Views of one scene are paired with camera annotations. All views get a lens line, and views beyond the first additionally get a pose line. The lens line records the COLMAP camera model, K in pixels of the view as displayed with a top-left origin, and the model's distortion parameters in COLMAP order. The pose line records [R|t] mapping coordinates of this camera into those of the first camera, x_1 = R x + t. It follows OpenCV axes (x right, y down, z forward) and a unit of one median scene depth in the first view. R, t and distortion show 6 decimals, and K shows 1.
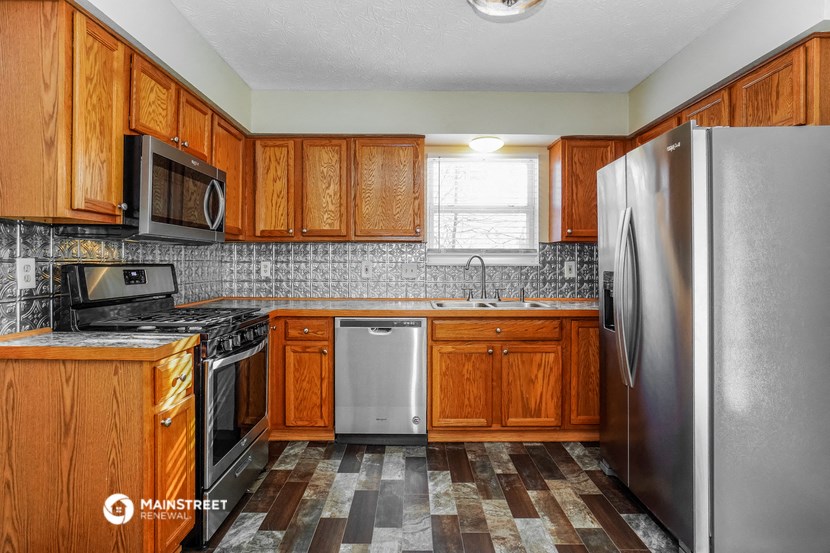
lens RADIAL K [[451.8, 0, 426.8], [0, 451.8, 262.9], [0, 0, 1]] dist [-0.015230, -0.000946]
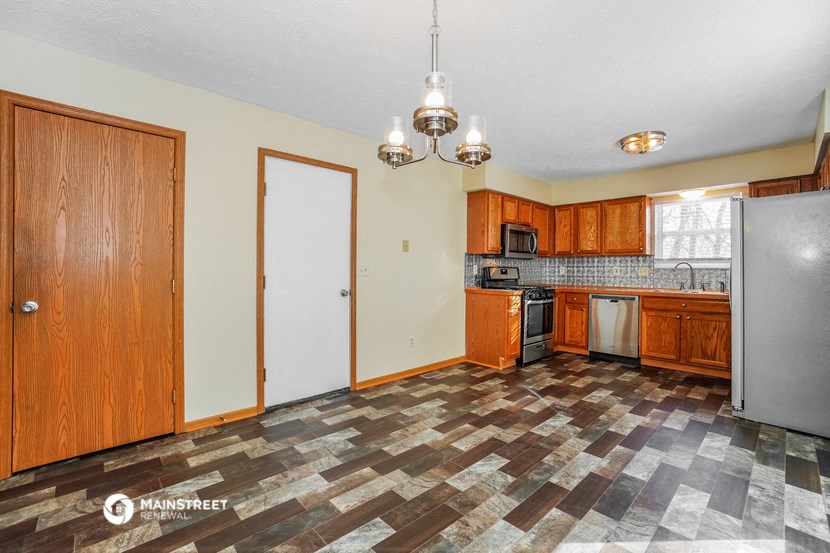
lens RADIAL K [[381.0, 0, 417.0], [0, 381.0, 273.5], [0, 0, 1]] dist [-0.001696, 0.000008]
pose [[0.688886, 0.010277, -0.724797, 0.509664], [-0.003090, 0.999932, 0.011242, 0.012496], [0.724863, -0.005505, 0.688871, -0.753666]]
